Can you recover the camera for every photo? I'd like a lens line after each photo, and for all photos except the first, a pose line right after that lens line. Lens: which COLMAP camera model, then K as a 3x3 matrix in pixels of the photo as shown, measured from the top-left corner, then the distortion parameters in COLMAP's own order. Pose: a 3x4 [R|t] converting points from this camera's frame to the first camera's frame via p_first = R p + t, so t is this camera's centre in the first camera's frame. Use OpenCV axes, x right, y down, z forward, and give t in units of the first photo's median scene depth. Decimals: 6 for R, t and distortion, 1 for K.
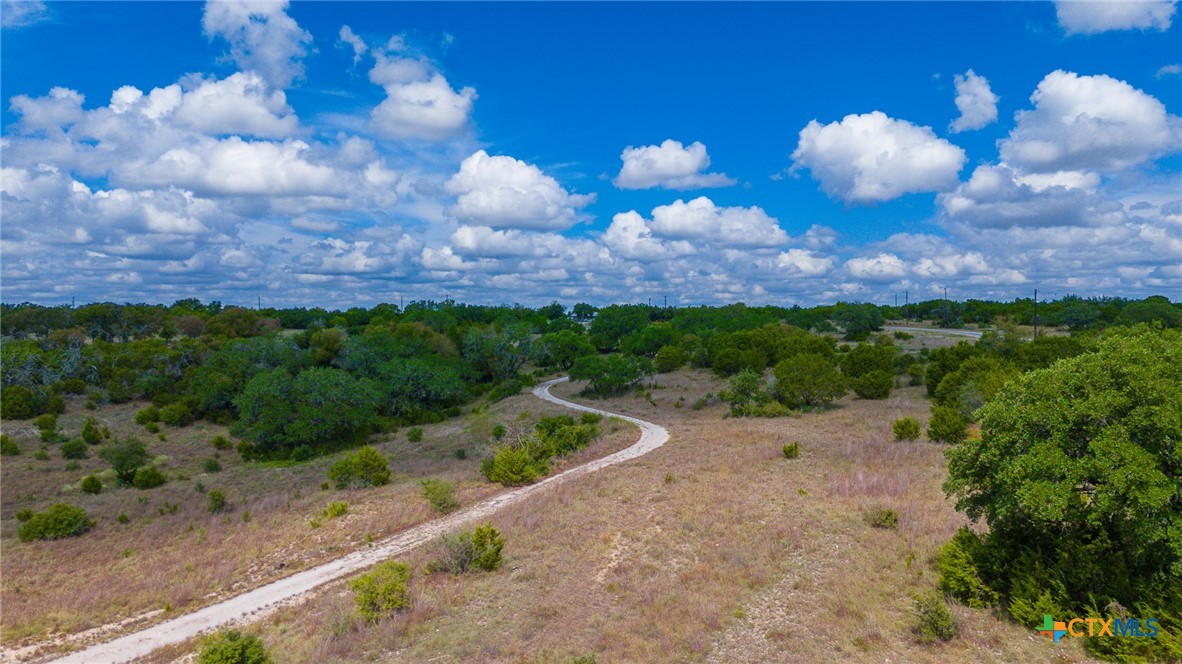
lens RADIAL K [[885.5, 0, 591.0], [0, 885.5, 332.0], [0, 0, 1]] dist [0.000985, 0.001956]
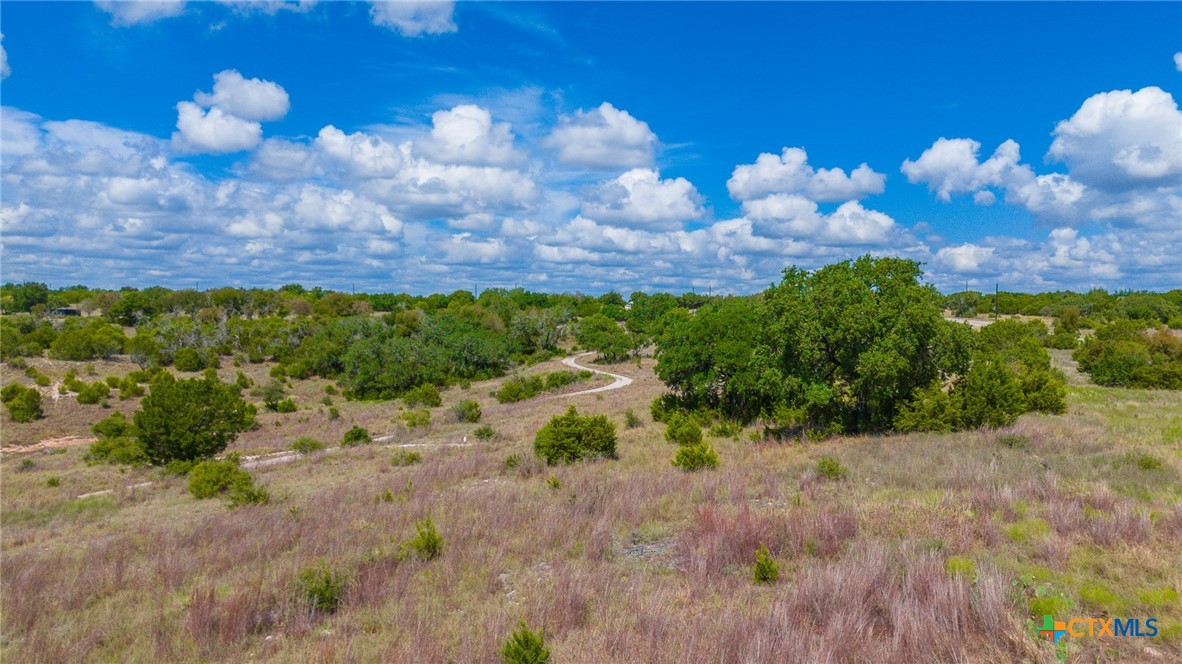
lens RADIAL K [[885.5, 0, 591.0], [0, 885.5, 332.0], [0, 0, 1]] dist [0.000985, 0.001956]
pose [[0.995551, 0.014411, -0.093119, 0.103238], [-0.013097, 0.999806, 0.014713, 0.007208], [0.093313, -0.013428, 0.995546, -0.302973]]
